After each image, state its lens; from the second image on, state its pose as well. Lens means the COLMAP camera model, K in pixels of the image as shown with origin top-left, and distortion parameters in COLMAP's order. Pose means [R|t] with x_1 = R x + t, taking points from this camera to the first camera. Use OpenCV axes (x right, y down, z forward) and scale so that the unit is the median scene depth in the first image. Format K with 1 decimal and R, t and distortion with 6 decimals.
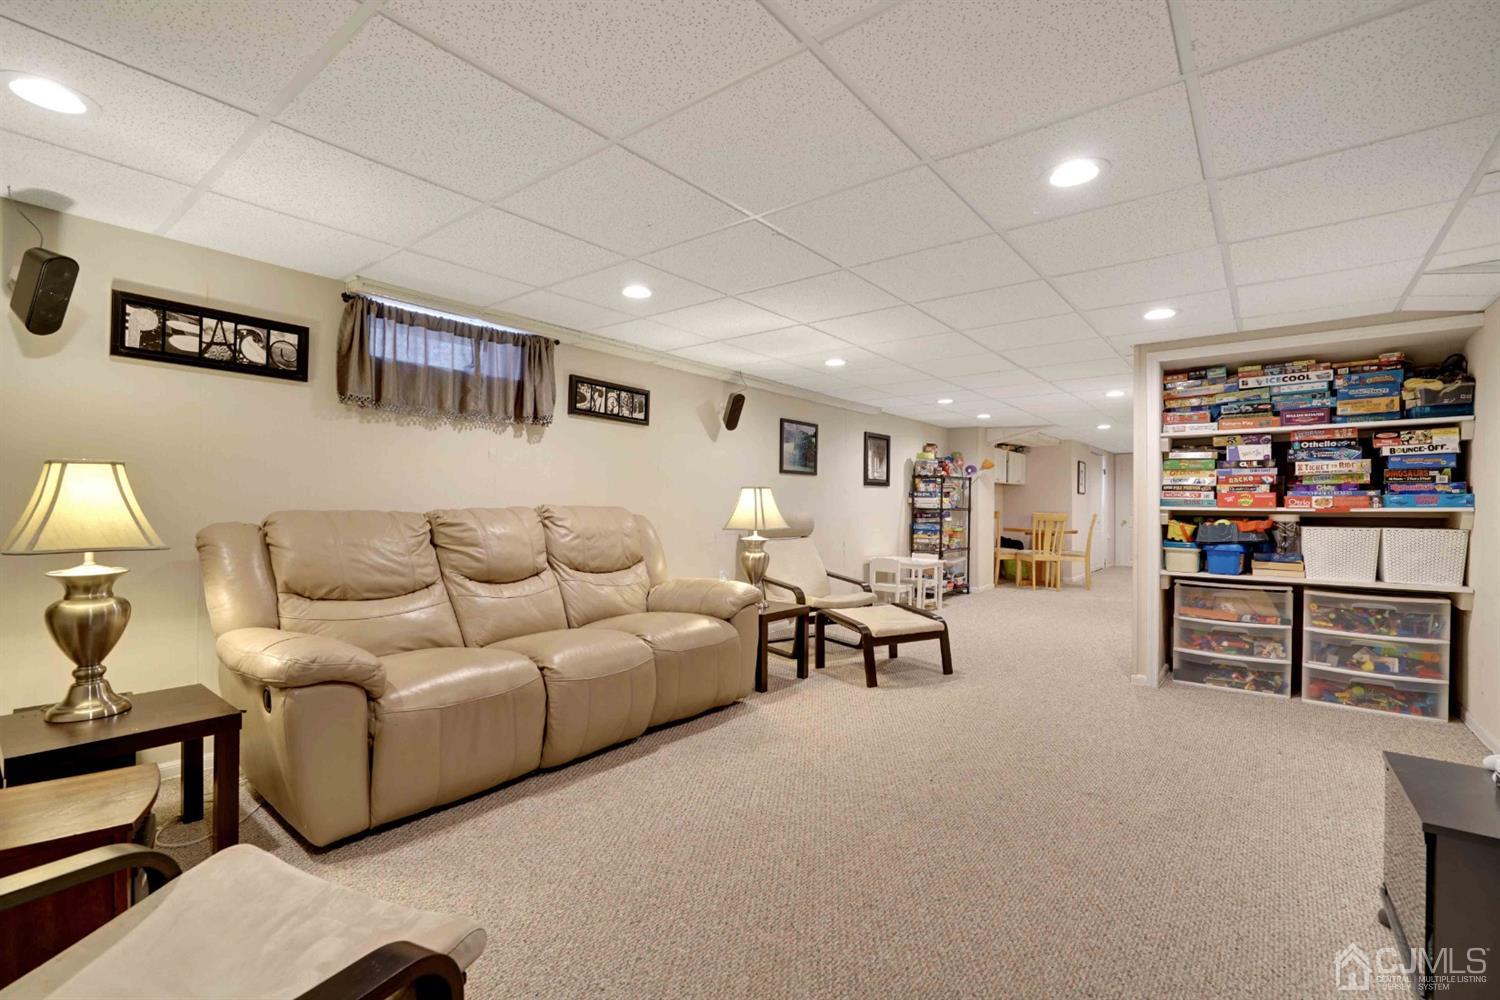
lens RADIAL K [[669.2, 0, 745.9], [0, 669.2, 505.6], [0, 0, 1]] dist [-0.003080, 0.000106]
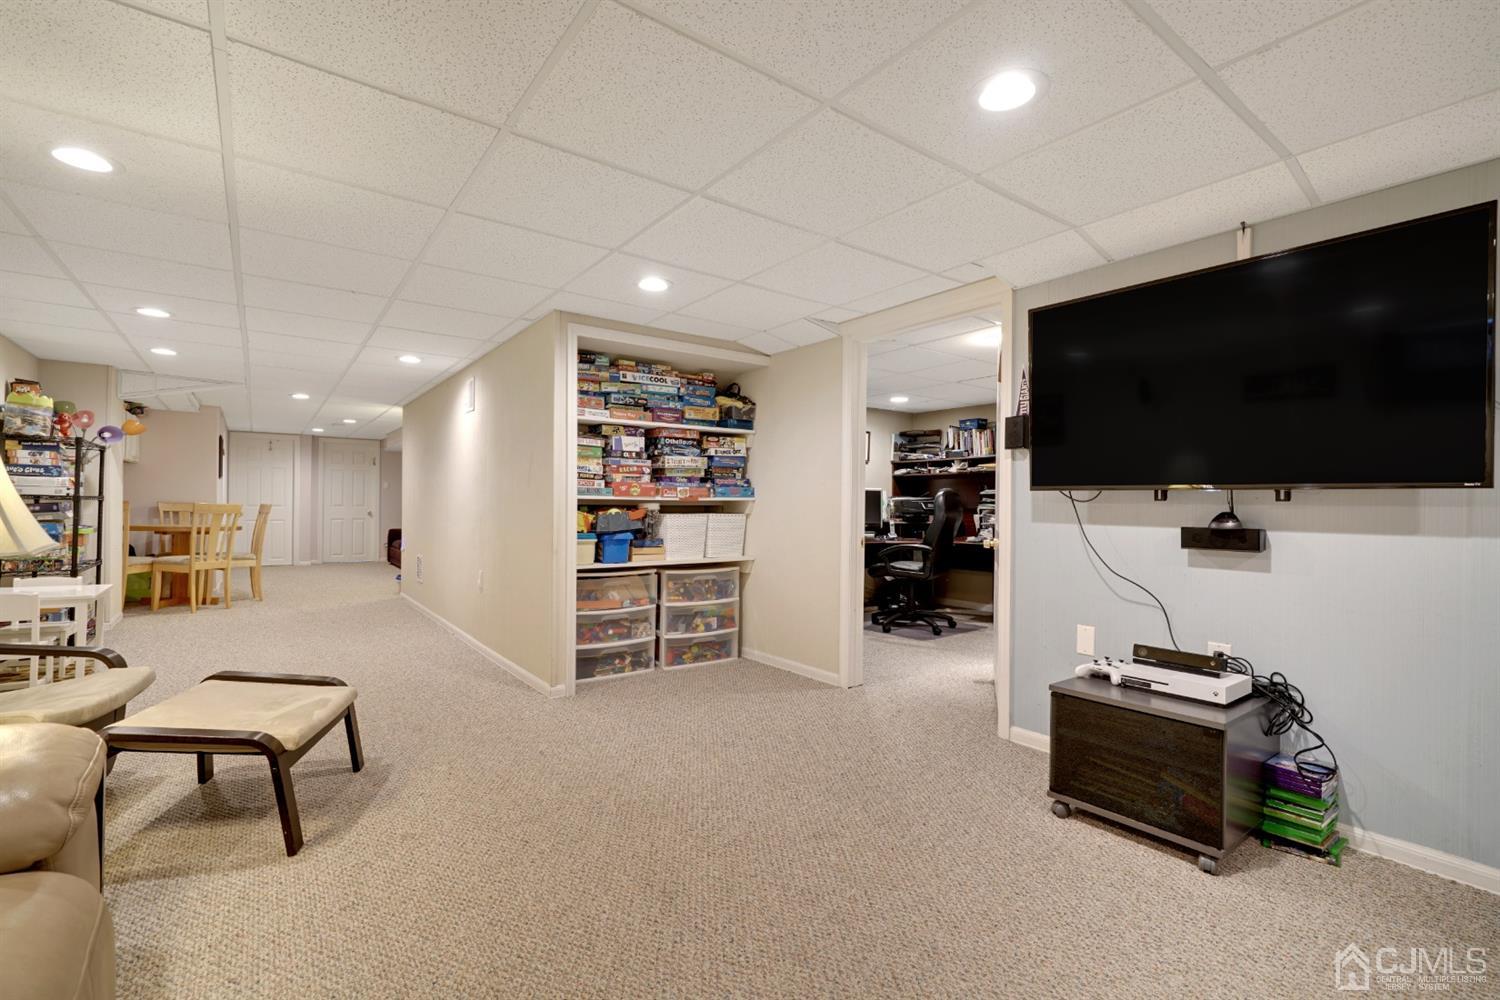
lens RADIAL K [[669.2, 0, 747.8], [0, 669.2, 502.3], [0, 0, 1]] dist [-0.003080, 0.000106]
pose [[0.268548, -0.001707, 0.963265, -0.208457], [-0.007288, 0.999966, 0.003804, 0.006822], [-0.963239, -0.008042, 0.268527, 0.567939]]
